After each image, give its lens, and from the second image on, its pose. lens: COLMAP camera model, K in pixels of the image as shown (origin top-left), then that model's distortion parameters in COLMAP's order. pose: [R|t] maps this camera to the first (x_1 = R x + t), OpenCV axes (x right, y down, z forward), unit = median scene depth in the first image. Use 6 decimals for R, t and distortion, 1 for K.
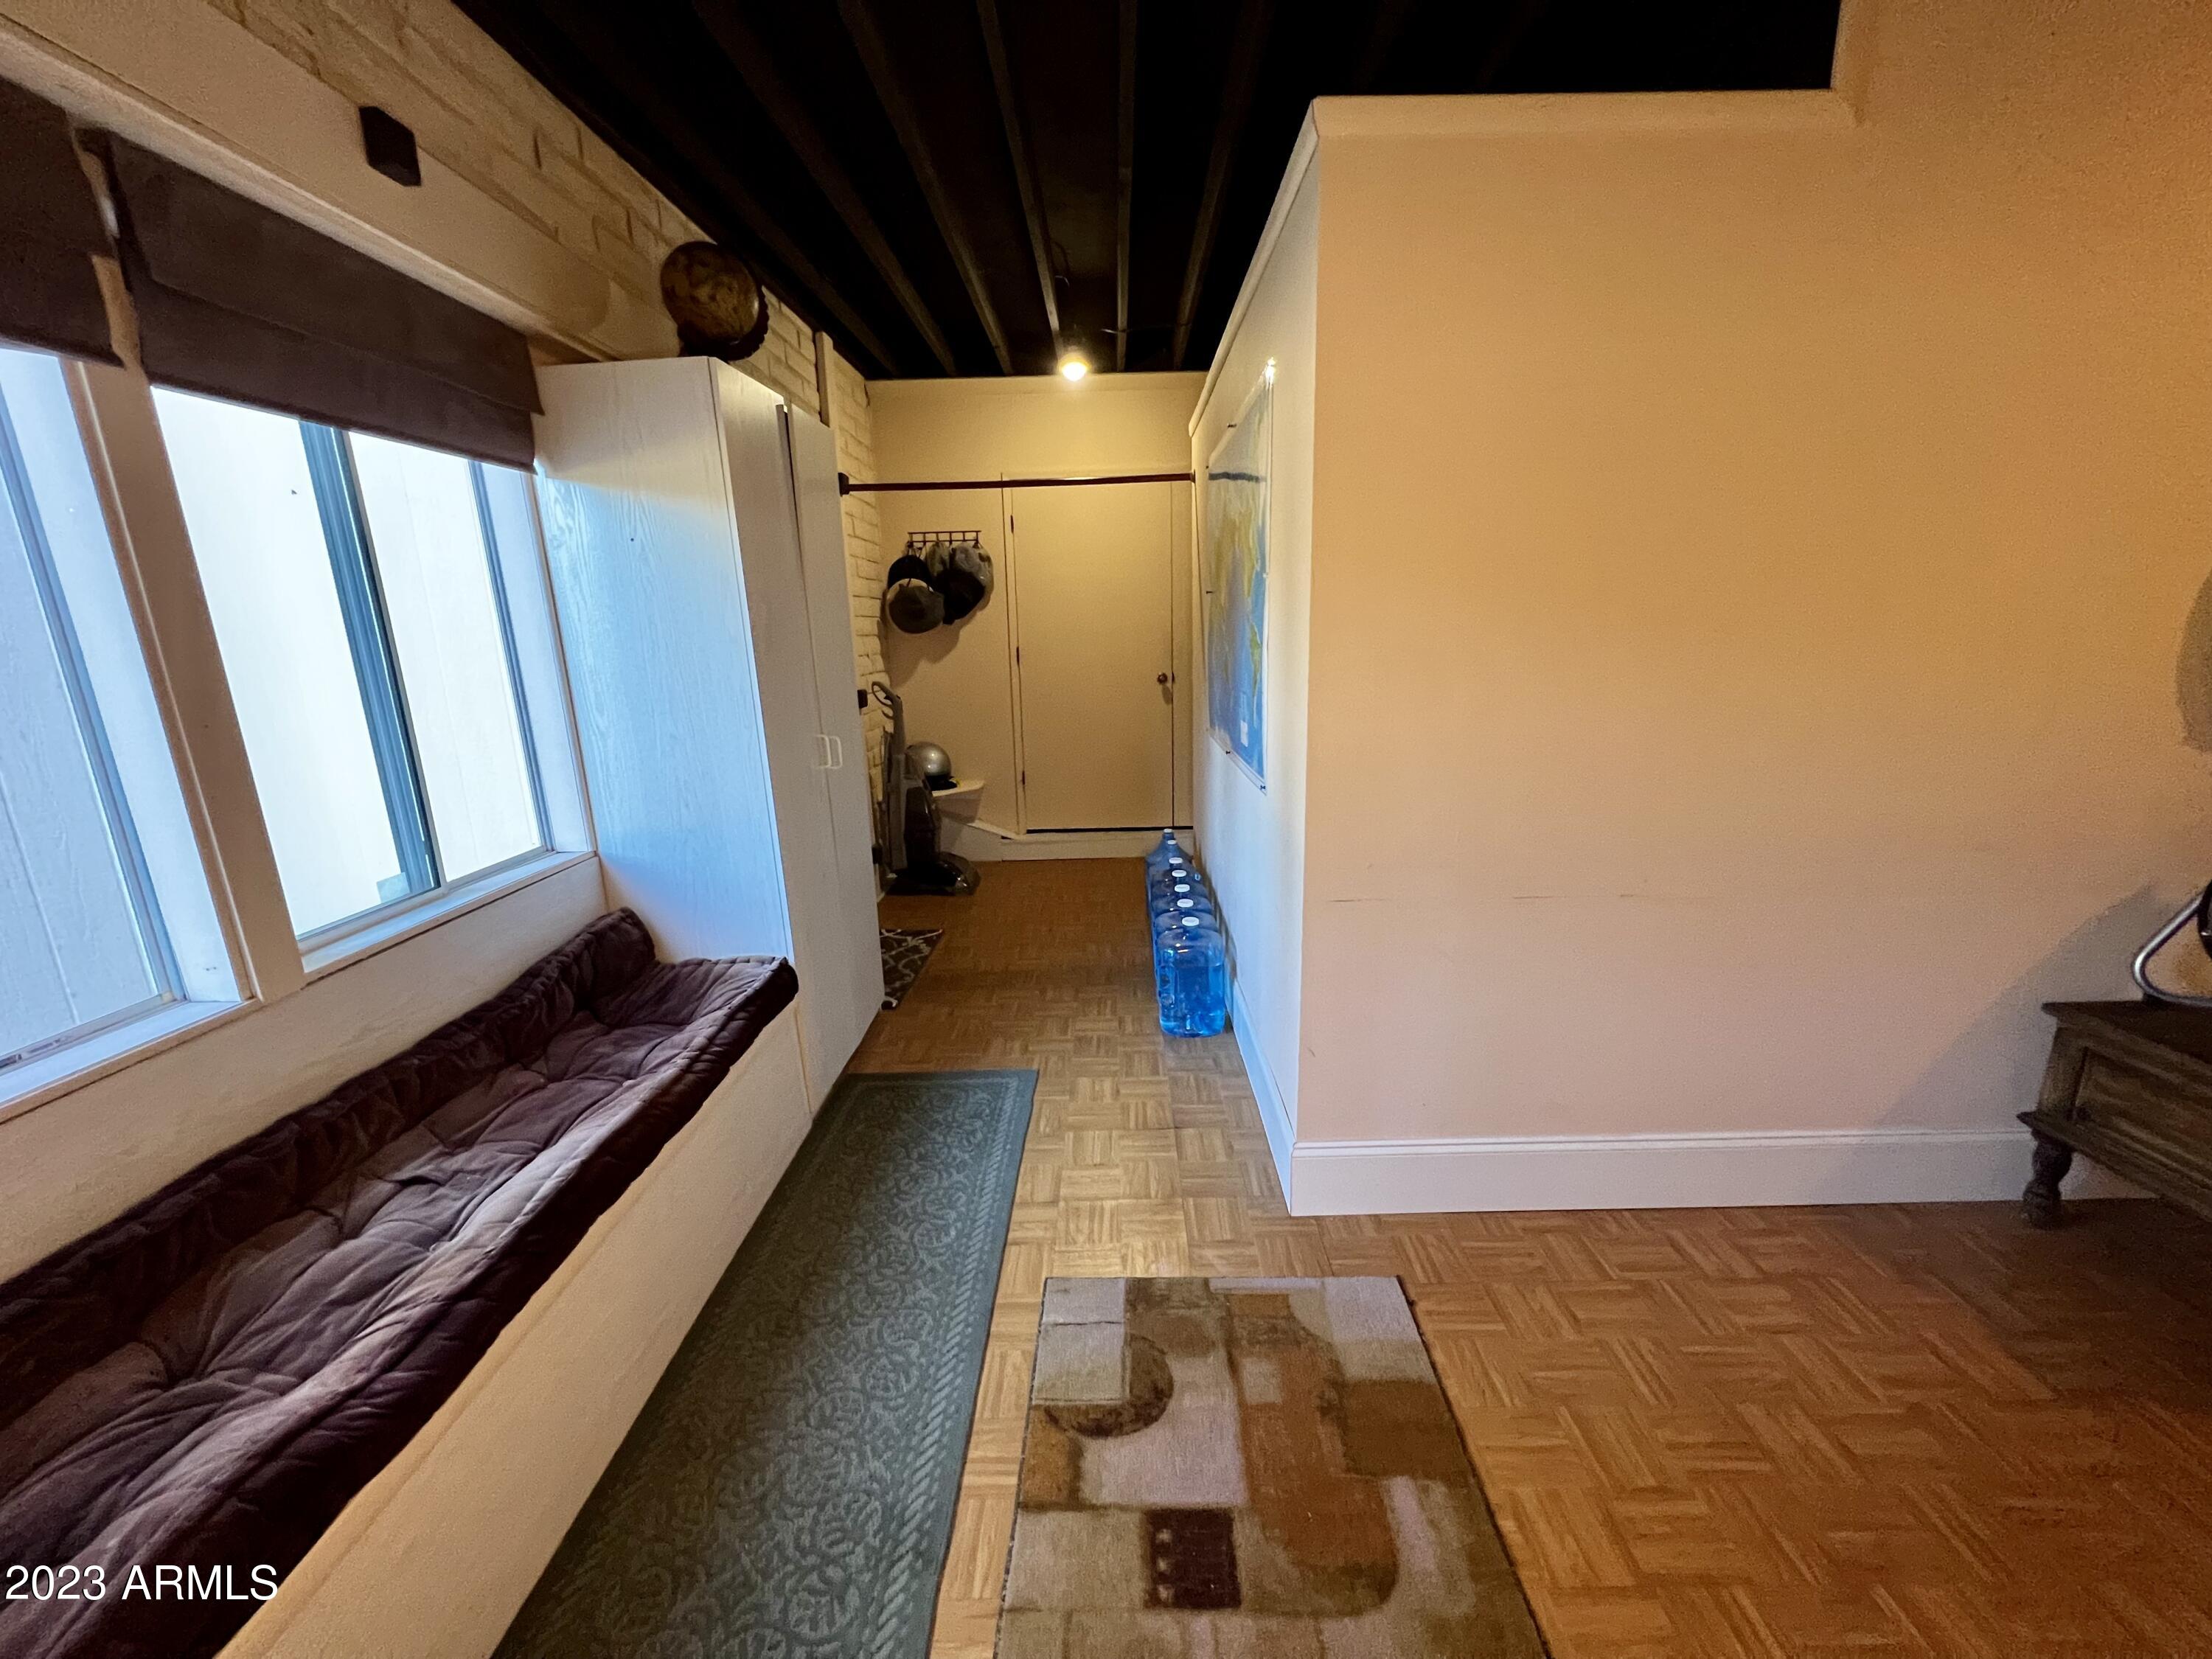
lens RADIAL K [[890.1, 0, 1107.2], [0, 890.1, 833.3], [0, 0, 1]] dist [0.000030, 0.000318]
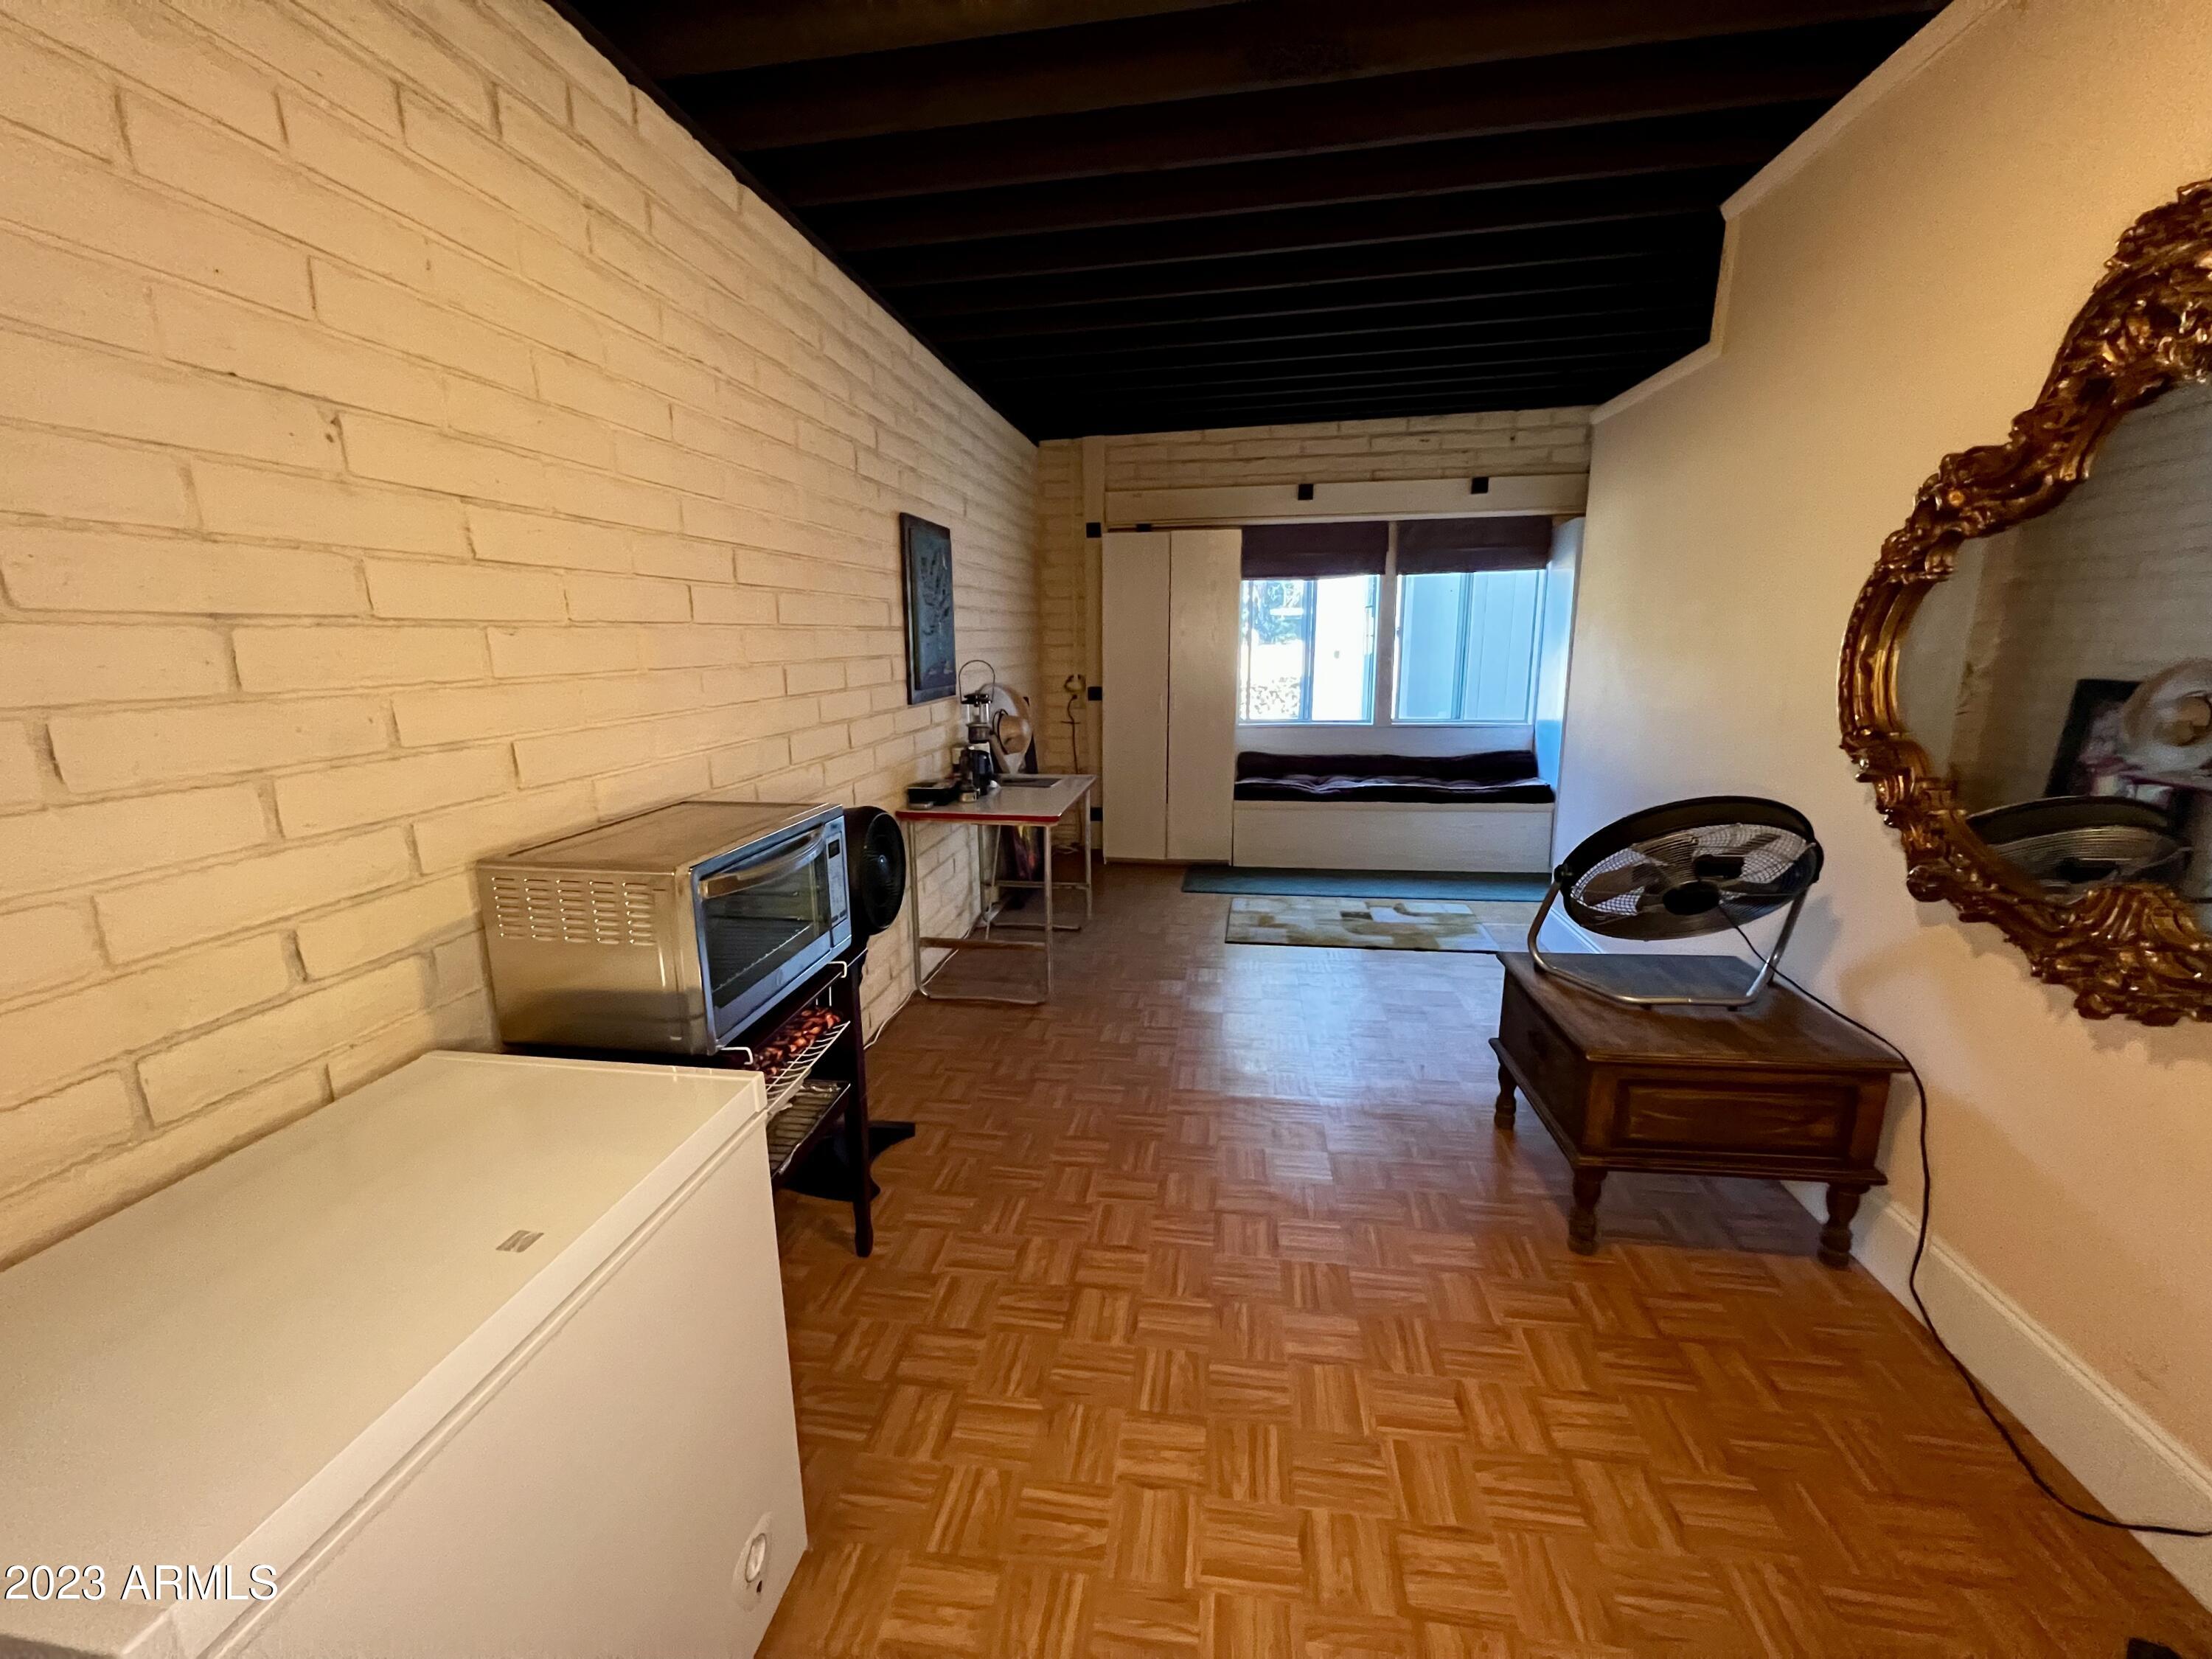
lens RADIAL K [[890.1, 0, 1103.4], [0, 890.1, 834.1], [0, 0, 1]] dist [0.000030, 0.000318]
pose [[-0.142141, 0.234641, -0.961634, 2.814585], [-0.209644, 0.942322, 0.260917, -0.122369], [0.967391, 0.238687, -0.084751, 0.244270]]
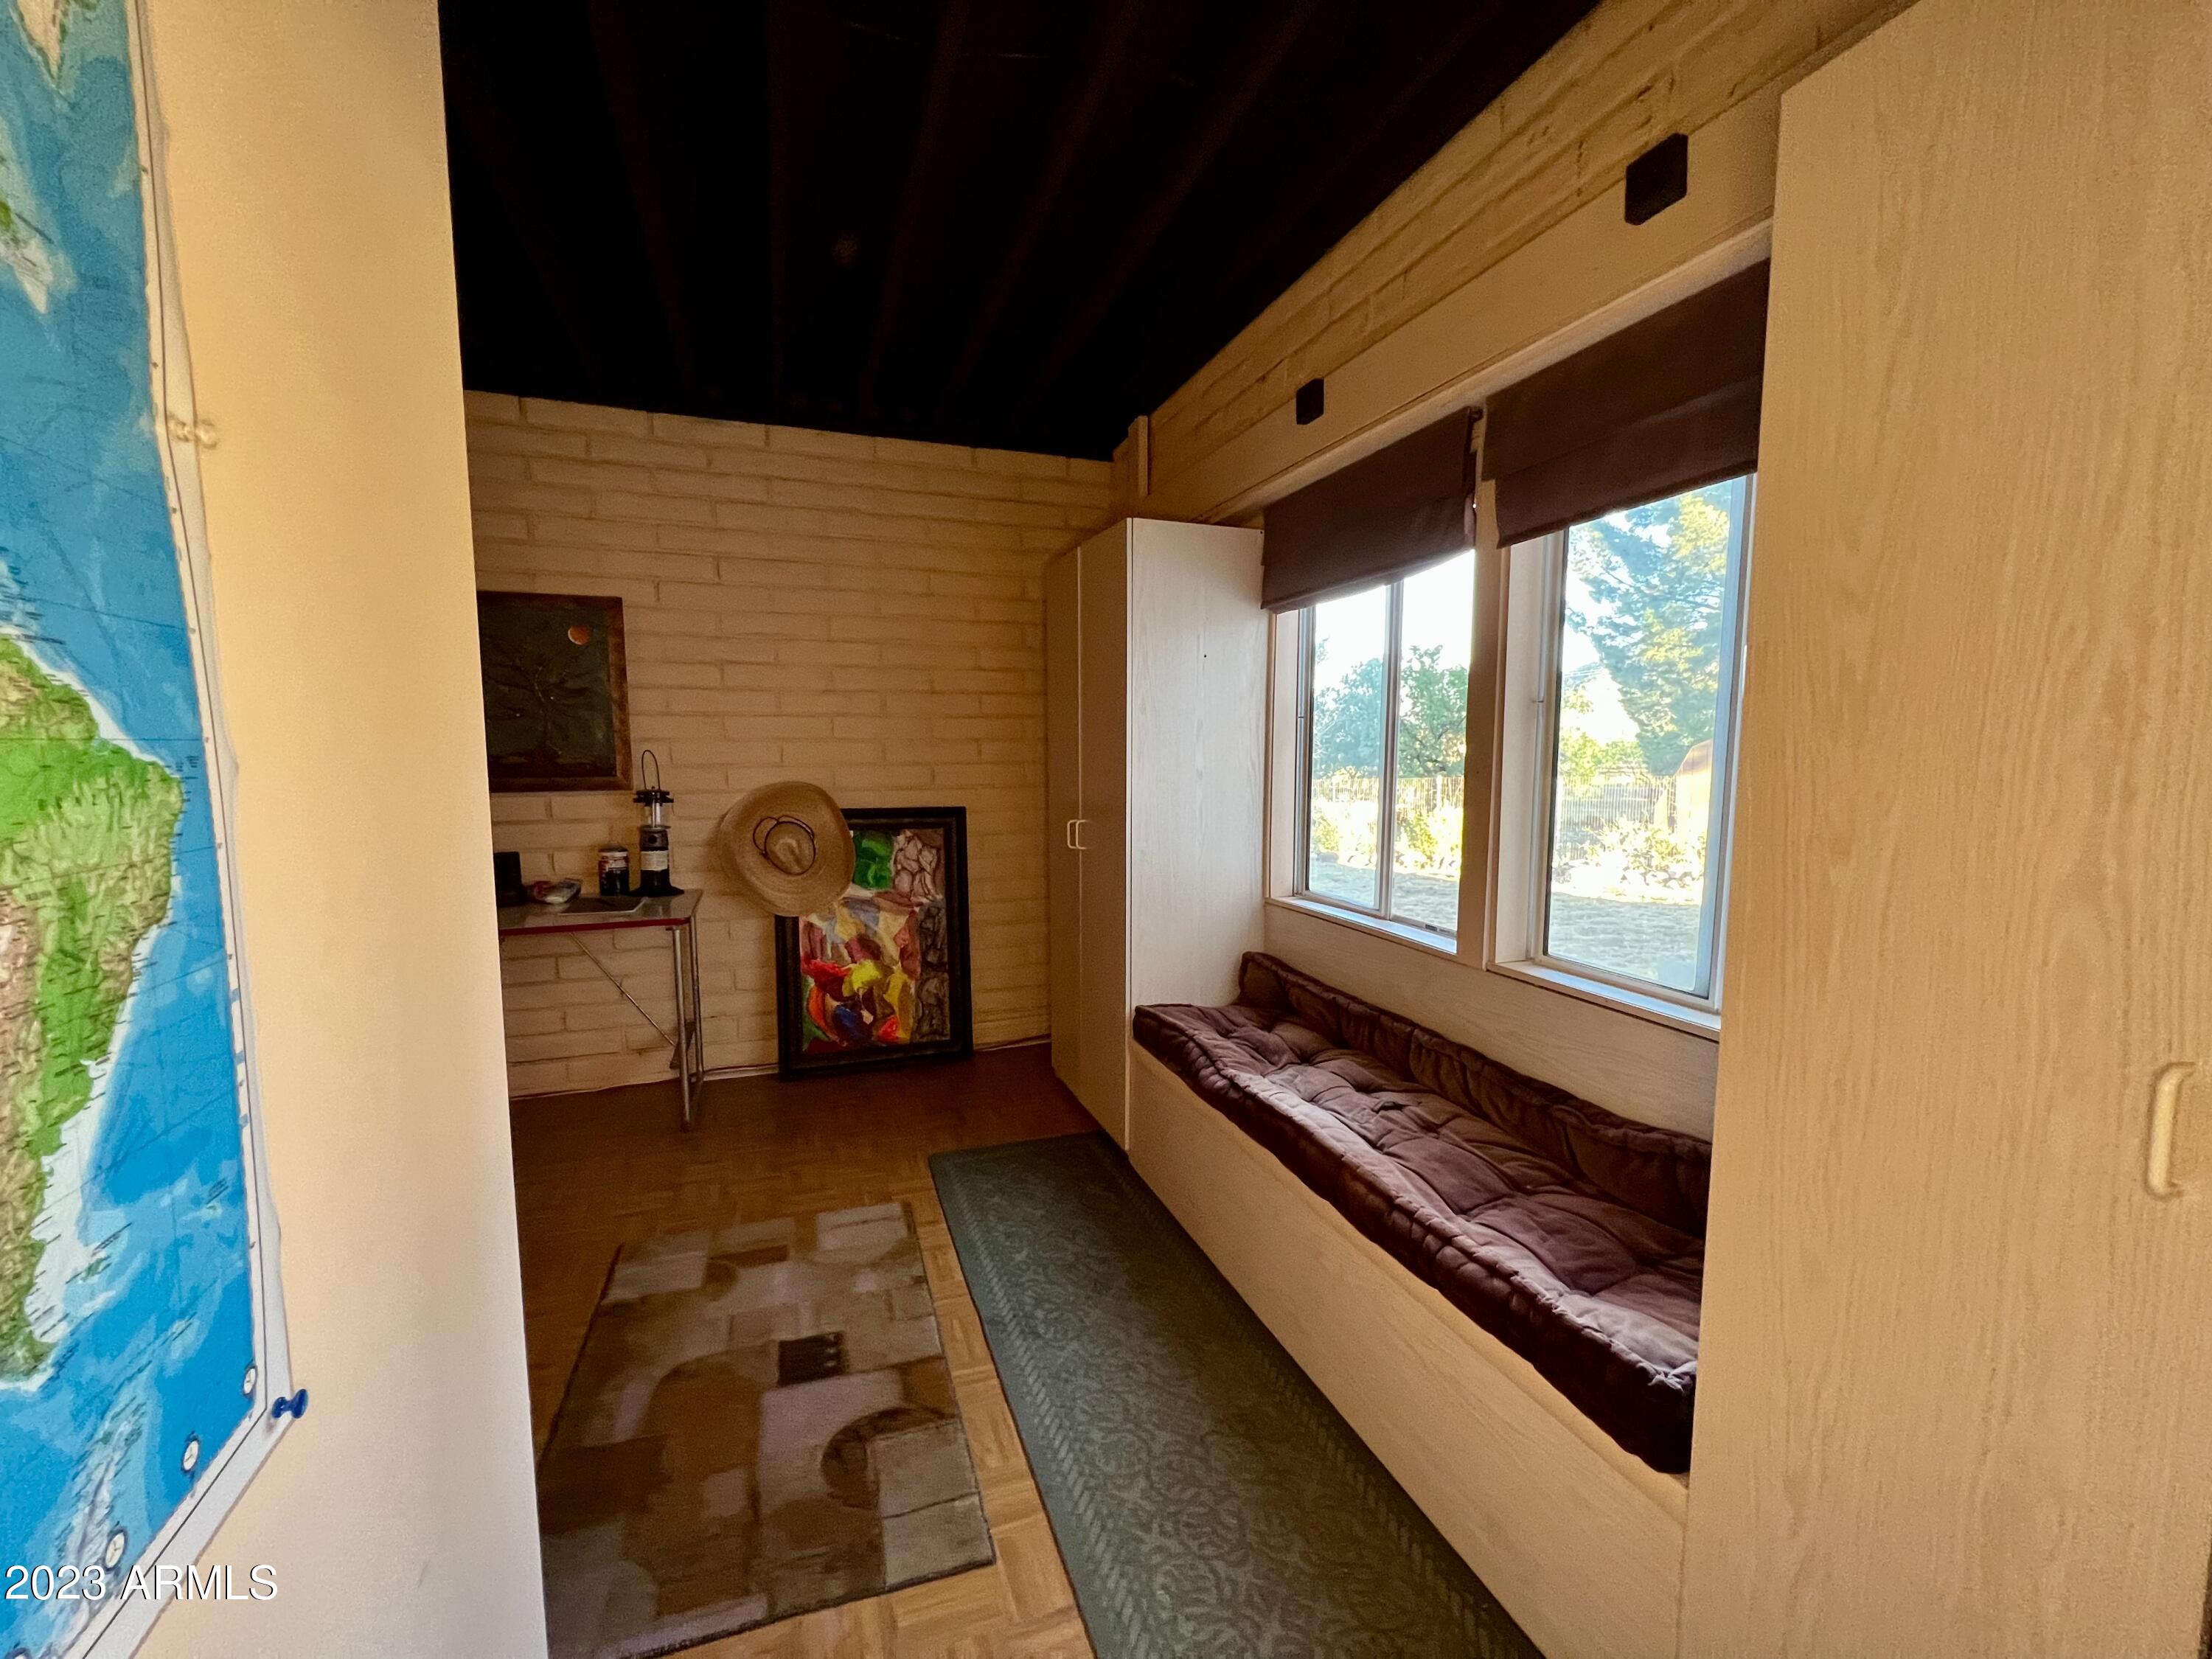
lens RADIAL K [[890.1, 0, 1097.2], [0, 890.1, 823.6], [0, 0, 1]] dist [0.000030, 0.000318]
pose [[-0.936900, 0.060475, -0.344326, 0.087046], [-0.053711, 0.948330, 0.312706, -0.398595], [0.345446, 0.311468, -0.885243, 1.808776]]
